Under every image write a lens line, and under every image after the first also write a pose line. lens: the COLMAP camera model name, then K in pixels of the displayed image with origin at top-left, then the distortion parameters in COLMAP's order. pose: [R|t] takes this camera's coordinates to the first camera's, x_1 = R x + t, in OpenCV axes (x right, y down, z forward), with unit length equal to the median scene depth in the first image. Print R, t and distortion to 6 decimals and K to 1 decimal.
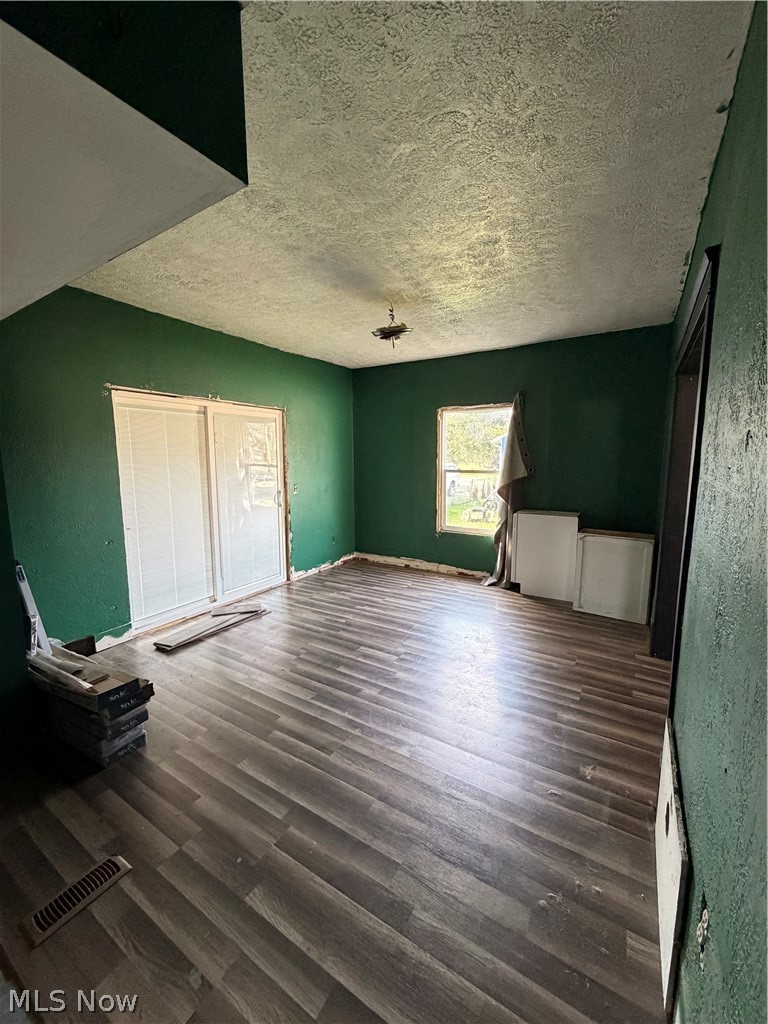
lens RADIAL K [[407.7, 0, 380.4], [0, 407.7, 508.1], [0, 0, 1]] dist [-0.002827, 0.000640]
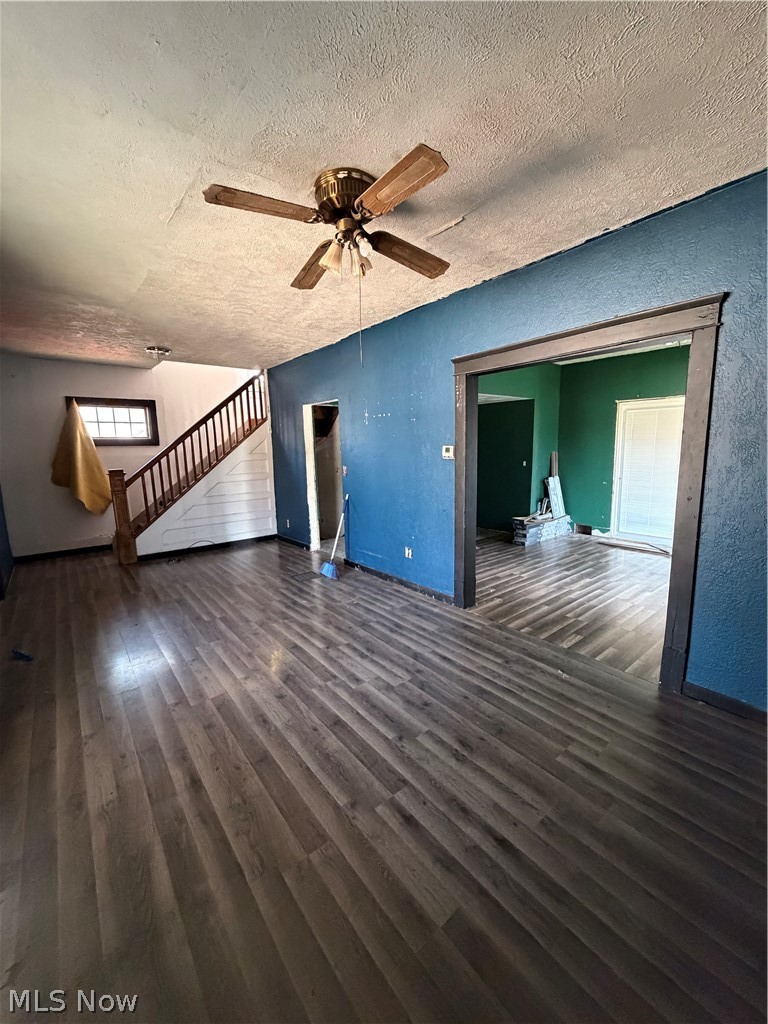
lens RADIAL K [[407.7, 0, 382.5], [0, 407.7, 509.5], [0, 0, 1]] dist [-0.002827, 0.000640]
pose [[-0.328483, 0.161186, -0.930654, 1.487897], [-0.096350, 0.974472, 0.202783, -0.082757], [0.939583, 0.156279, -0.304568, 0.597740]]
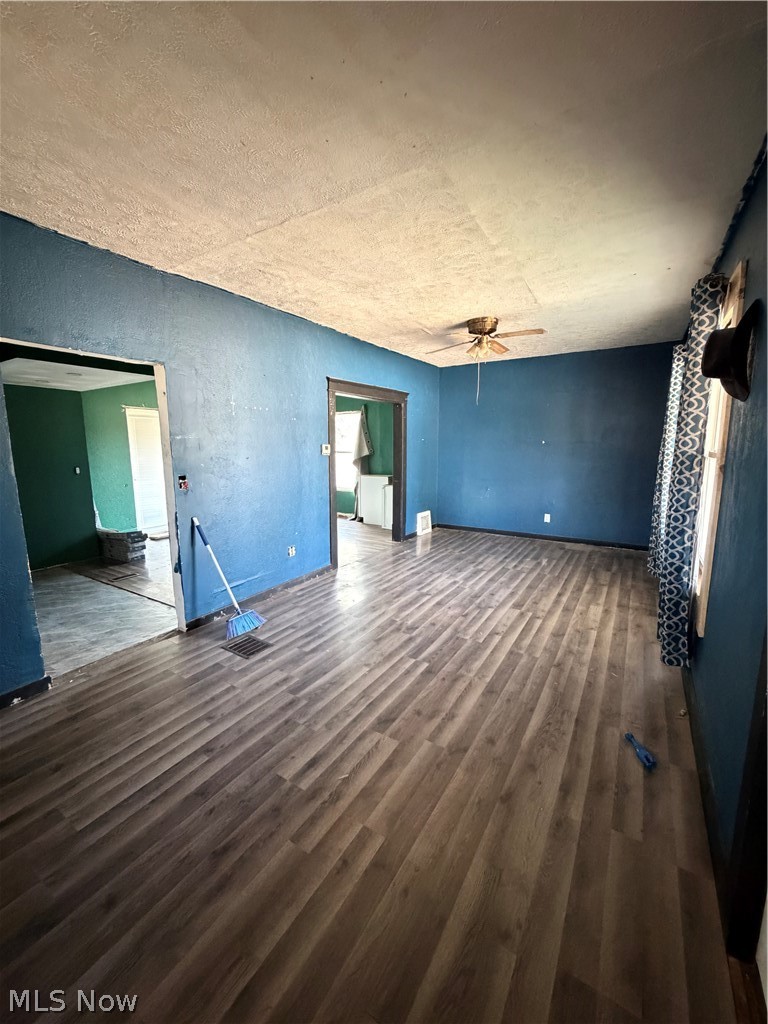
lens RADIAL K [[407.7, 0, 382.3], [0, 407.7, 512.5], [0, 0, 1]] dist [-0.002827, 0.000640]
pose [[0.999991, 0.004327, 0.000224, 0.574859], [-0.004333, 0.999057, 0.043204, 0.122946], [-0.000037, -0.043205, 0.999066, -0.973263]]
